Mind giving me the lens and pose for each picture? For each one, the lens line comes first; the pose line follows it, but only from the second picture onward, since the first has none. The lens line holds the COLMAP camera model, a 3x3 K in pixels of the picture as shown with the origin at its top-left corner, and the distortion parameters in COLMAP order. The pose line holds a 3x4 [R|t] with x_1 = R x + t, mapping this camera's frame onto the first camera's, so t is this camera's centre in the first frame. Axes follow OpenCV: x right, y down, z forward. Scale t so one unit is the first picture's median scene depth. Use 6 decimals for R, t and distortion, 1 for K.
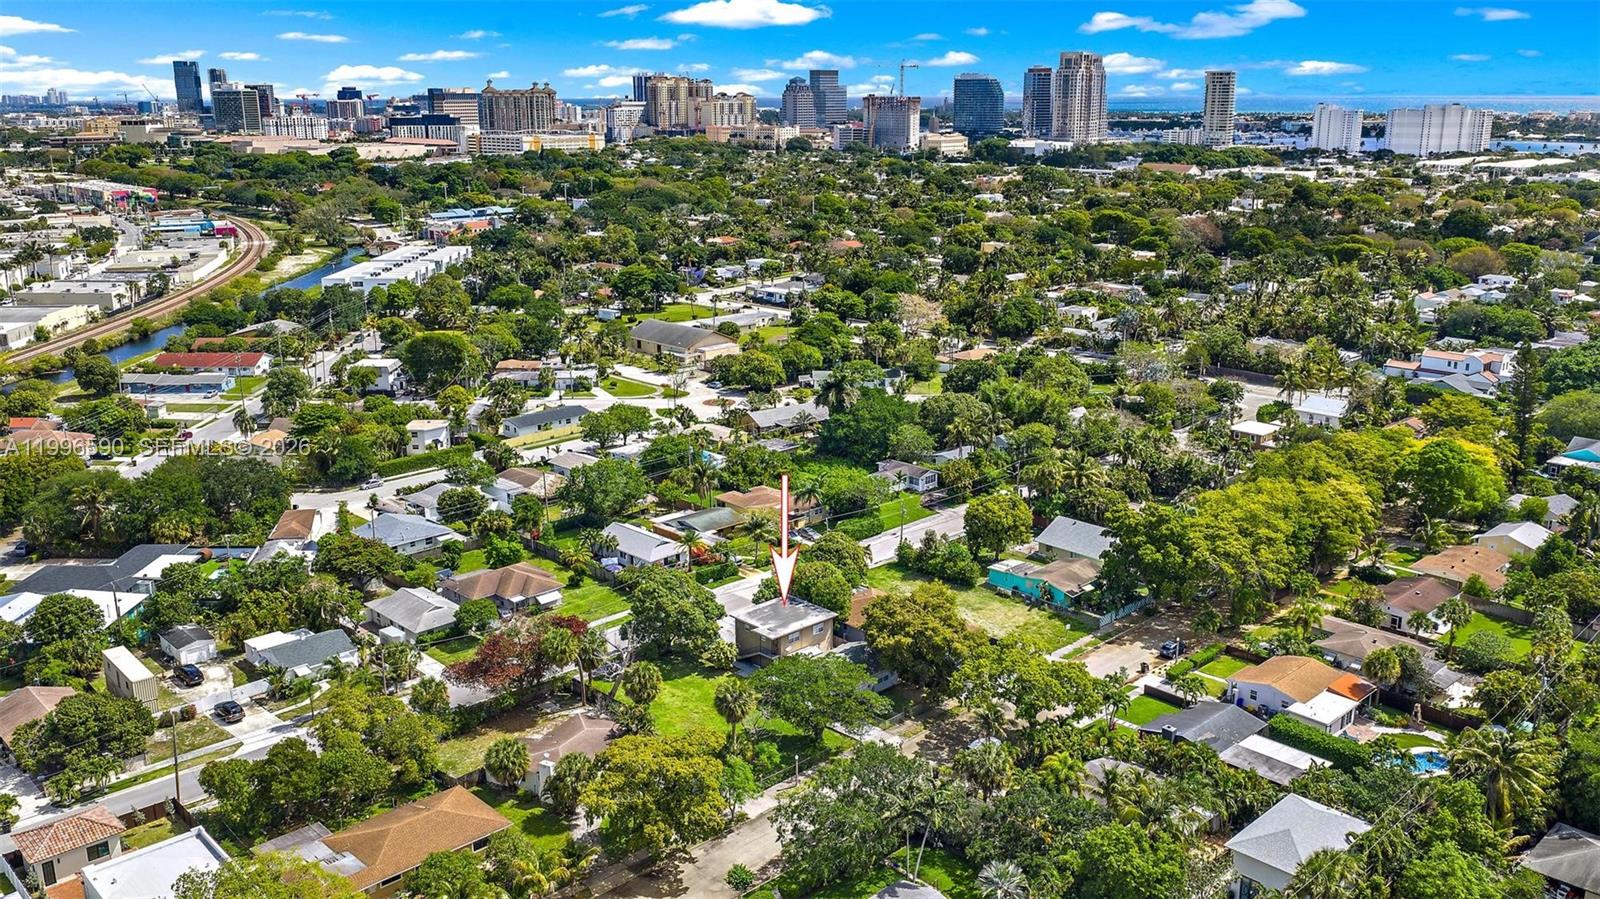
lens RADIAL K [[1327.2, 0, 800.0], [0, 1327.2, 449.5], [0, 0, 1]] dist [0.026708, -0.048812]
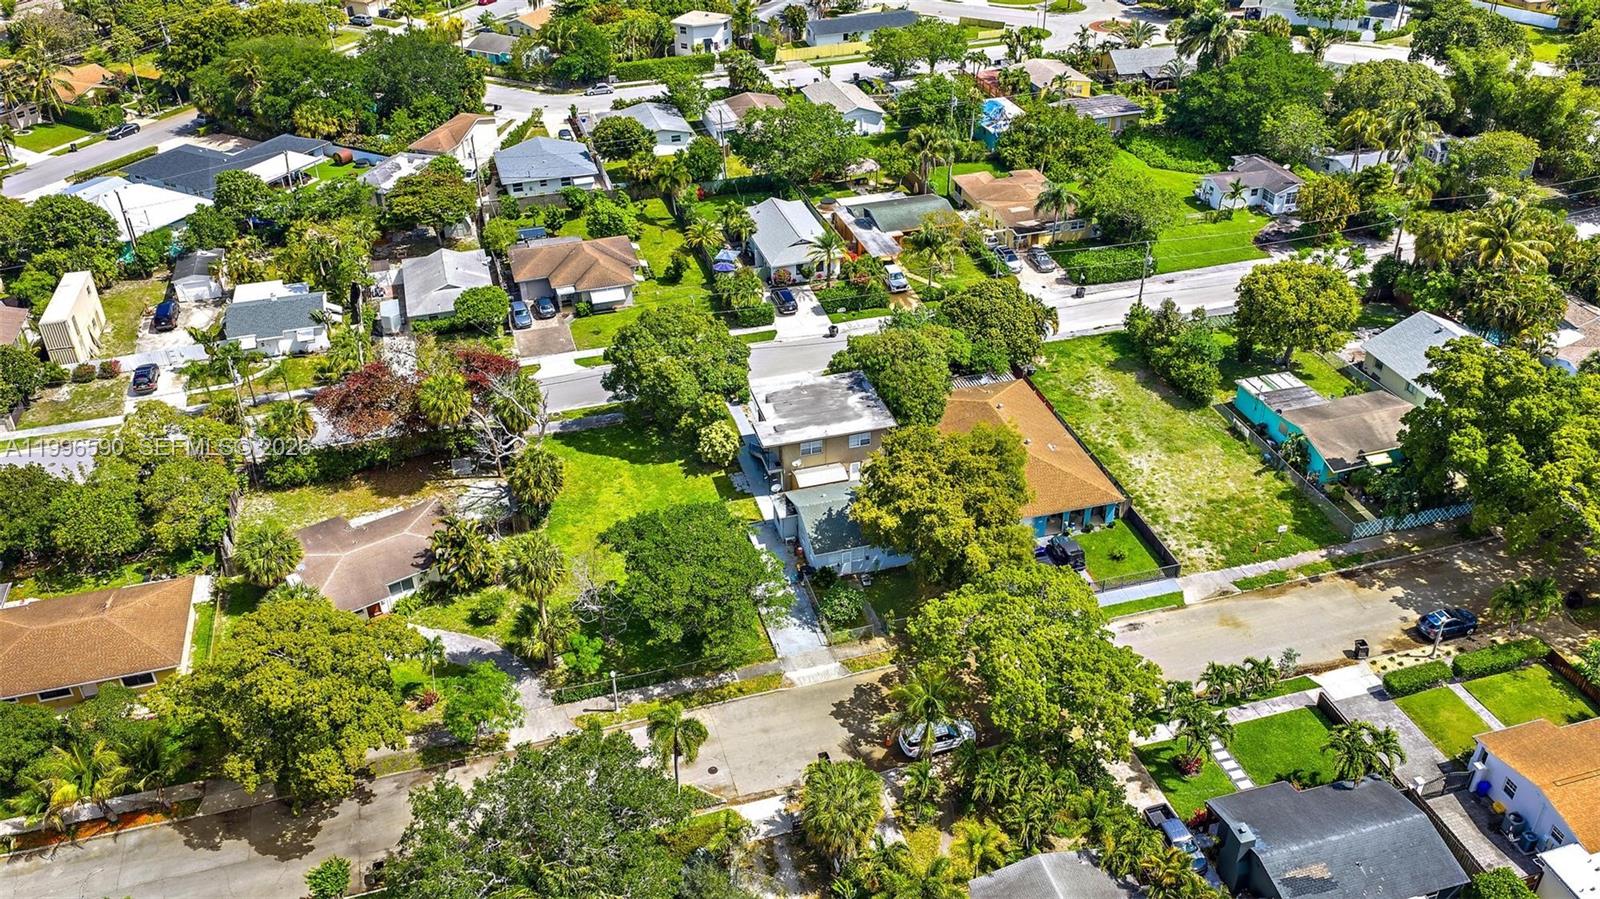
lens RADIAL K [[1327.2, 0, 800.0], [0, 1327.2, 449.5], [0, 0, 1]] dist [0.026708, -0.048812]
pose [[0.885789, 0.242365, -0.395775, 0.202540], [-0.109785, 0.938026, 0.328717, -0.058968], [0.450916, -0.247723, 0.857501, 0.349575]]
